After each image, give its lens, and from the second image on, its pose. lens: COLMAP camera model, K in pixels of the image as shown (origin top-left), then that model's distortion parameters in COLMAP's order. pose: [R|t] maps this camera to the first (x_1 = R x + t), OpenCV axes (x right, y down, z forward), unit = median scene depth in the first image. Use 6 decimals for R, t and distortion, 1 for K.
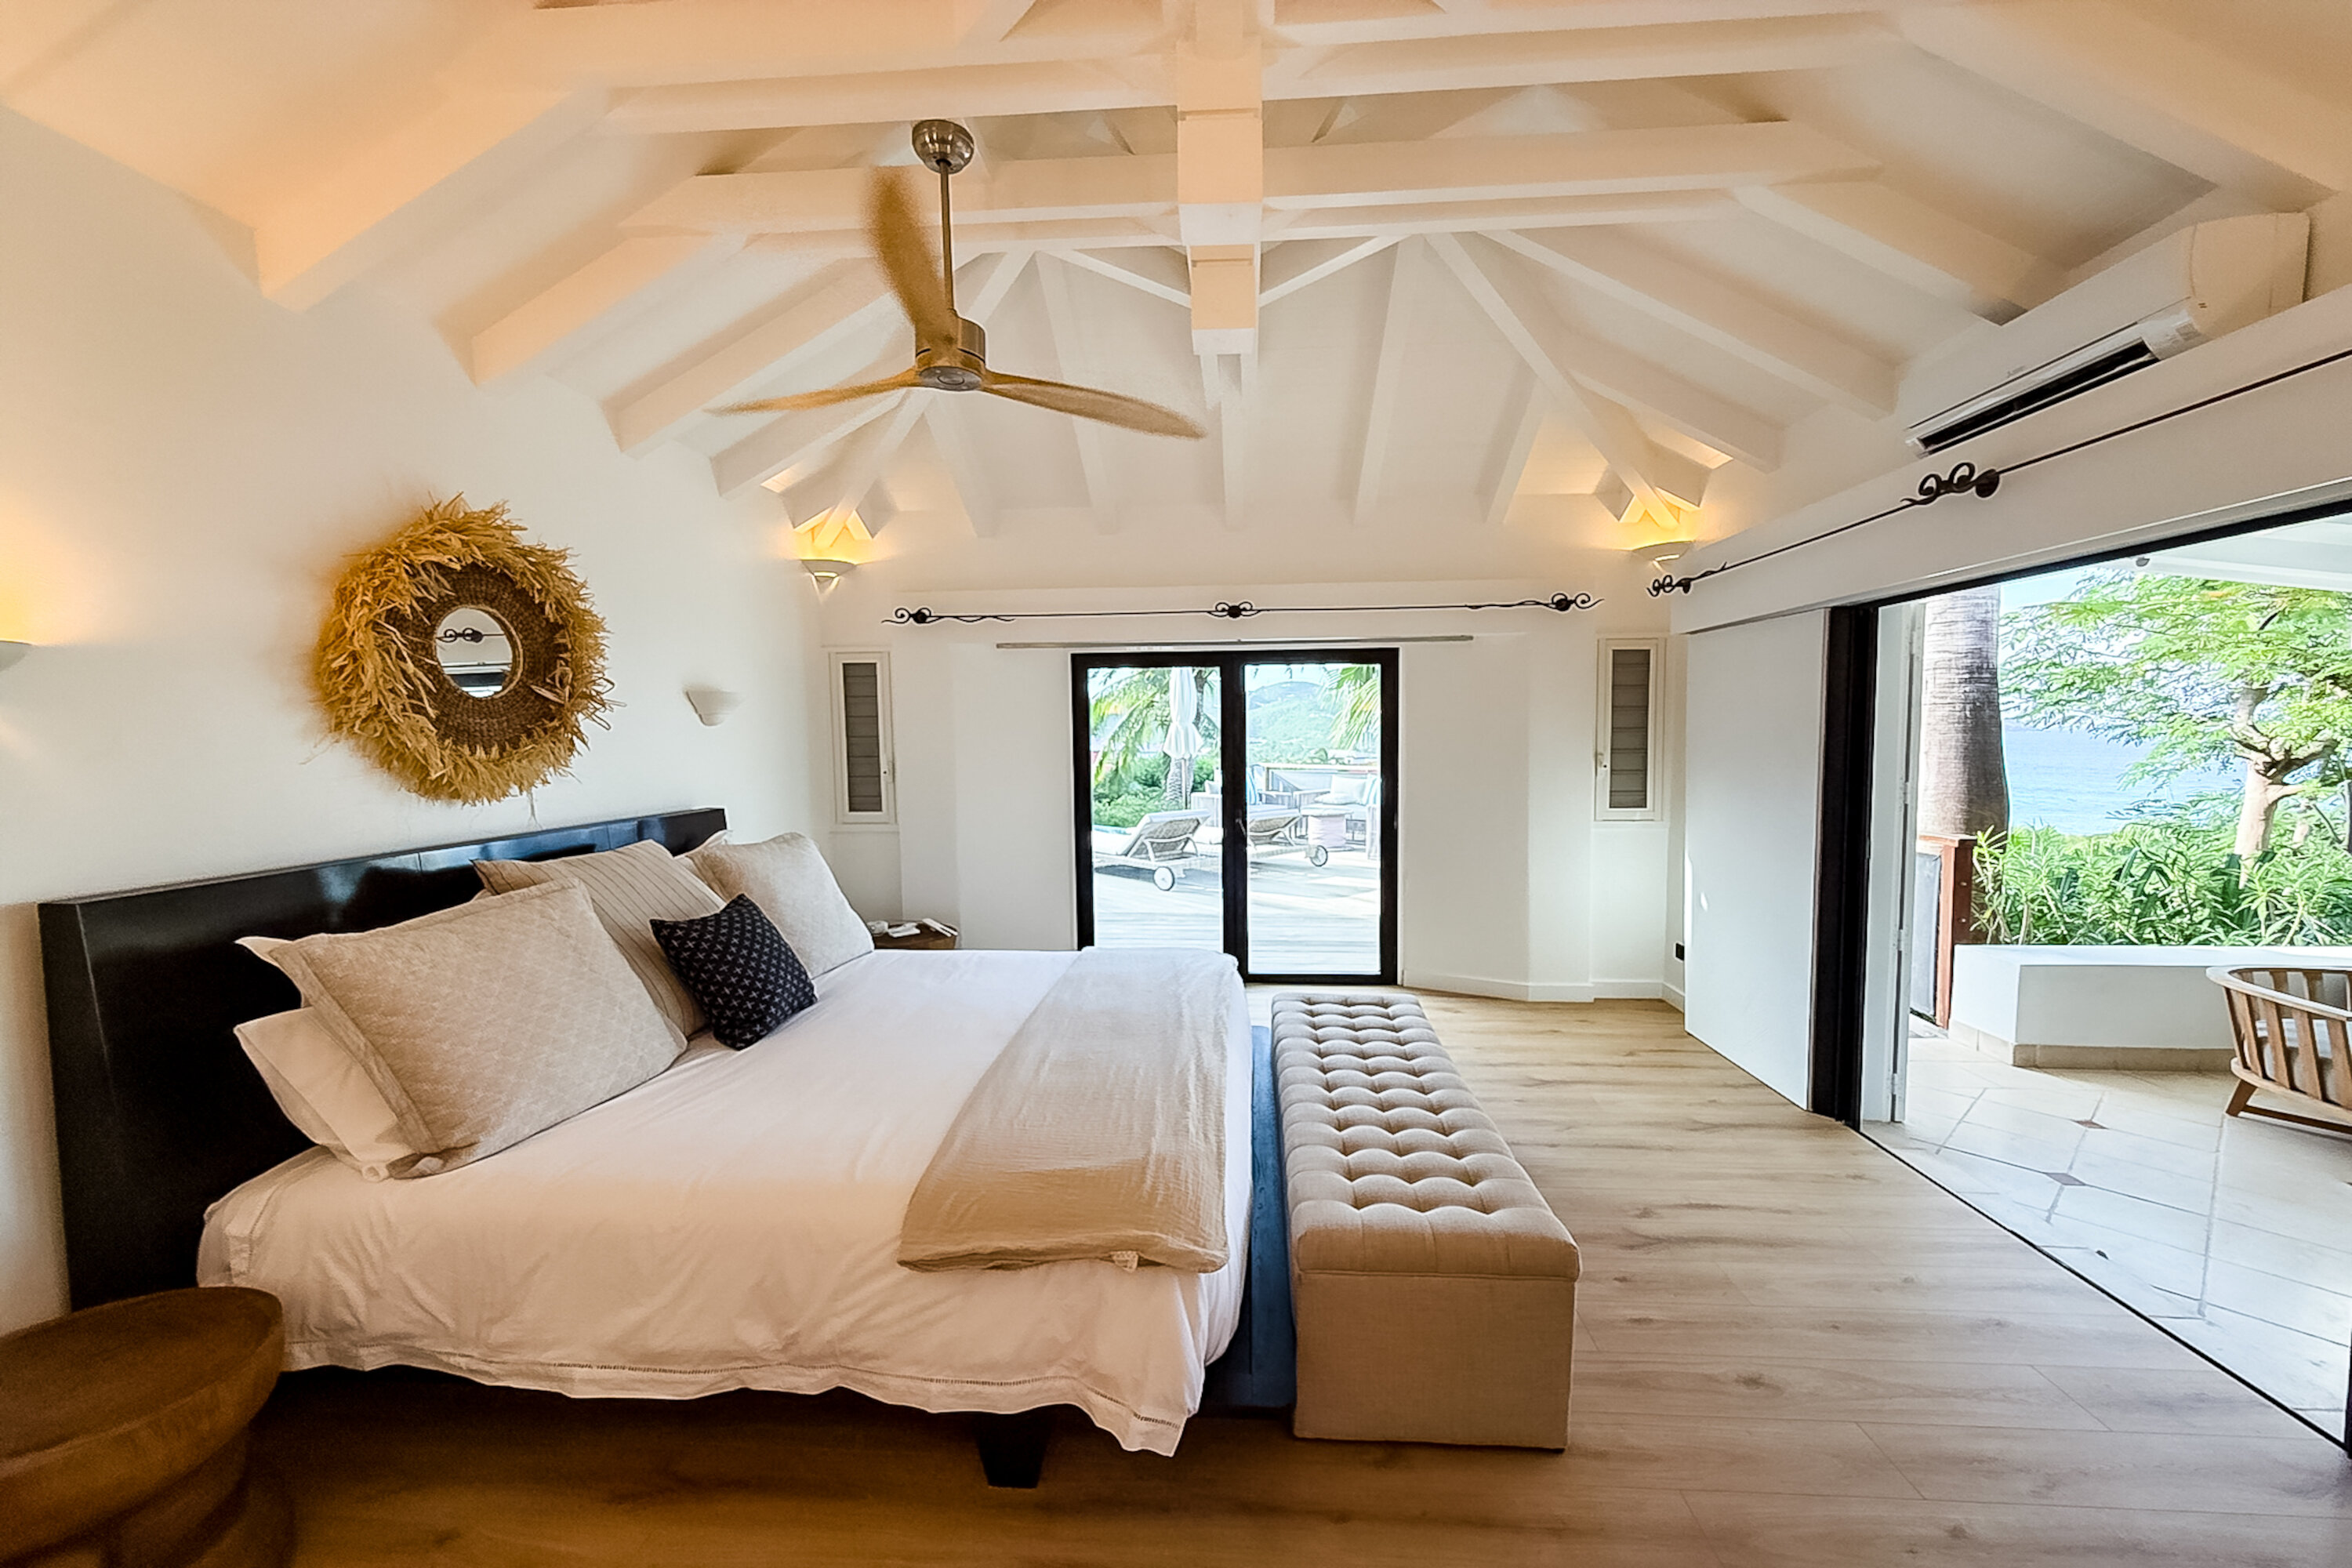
lens RADIAL K [[933.8, 0, 1181.1], [0, 933.8, 798.4], [0, 0, 1]] dist [0.002042, 0.000289]
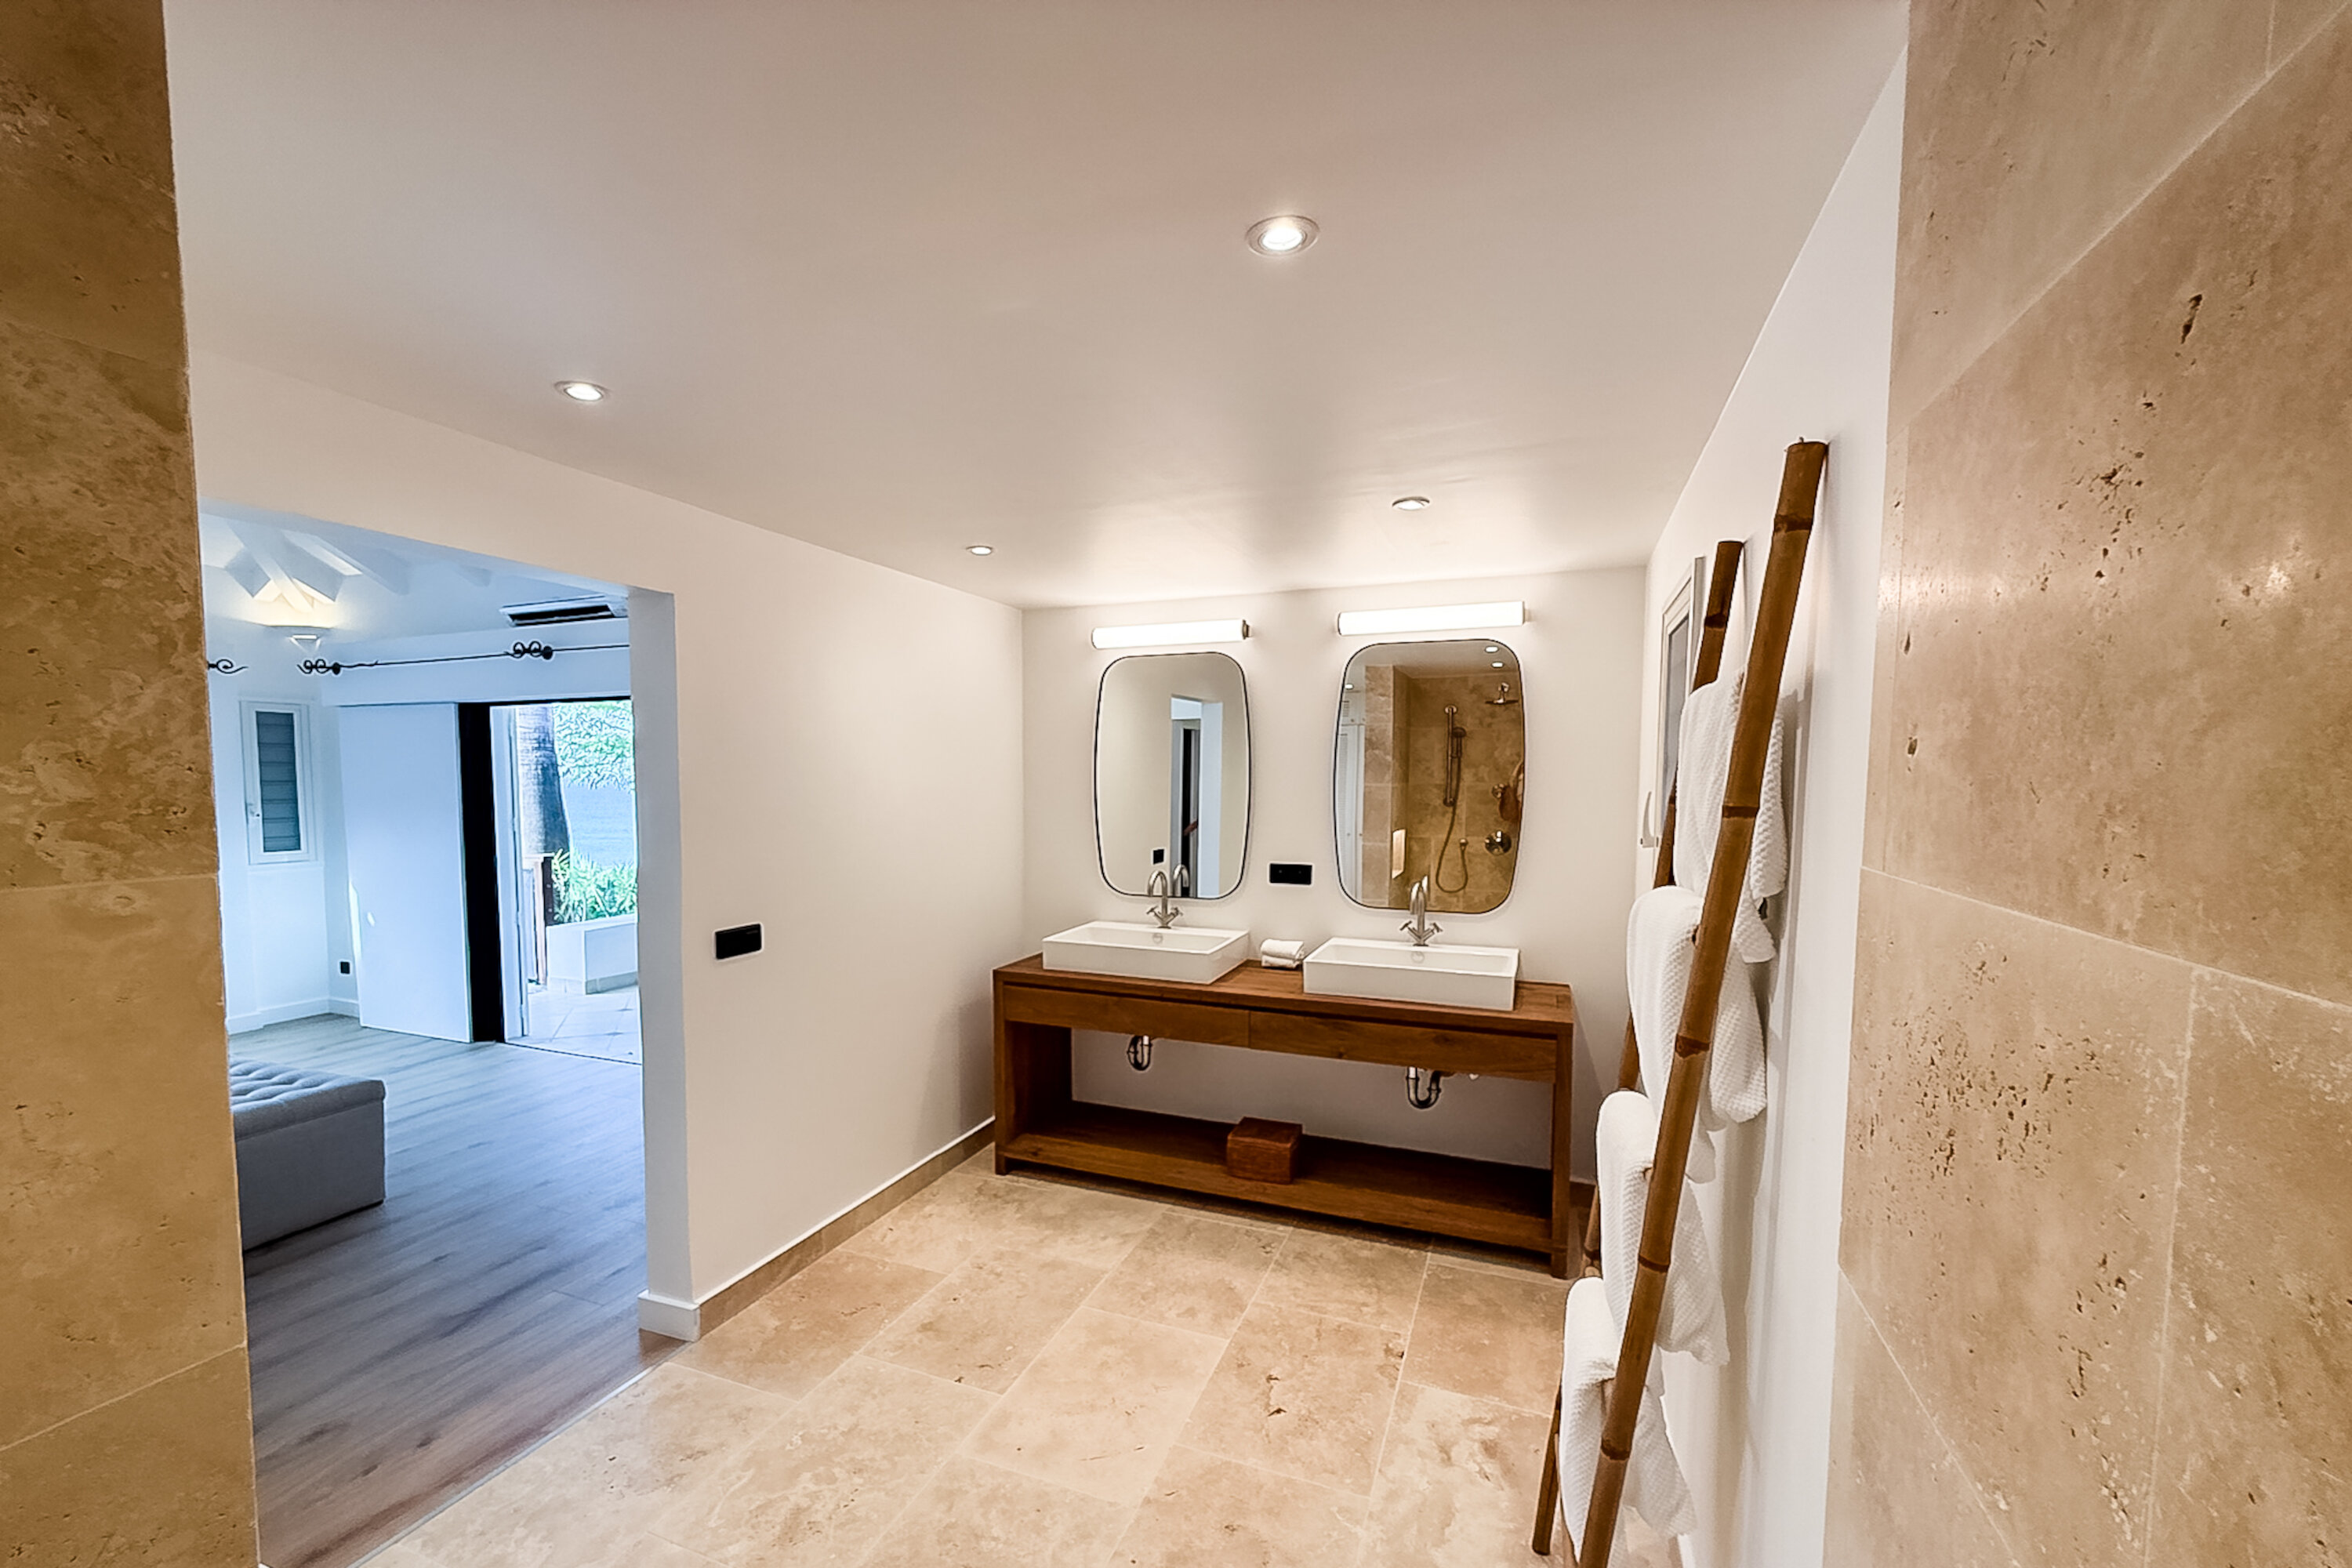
lens RADIAL K [[938.1, 0, 1120.0], [0, 938.1, 836.7], [0, 0, 1]] dist [-0.009296, -0.000103]
pose [[0.305127, -0.051140, 0.950938, -0.329779], [0.062609, 0.997474, 0.033553, 0.020857], [-0.950251, 0.049300, 0.307558, -0.363926]]
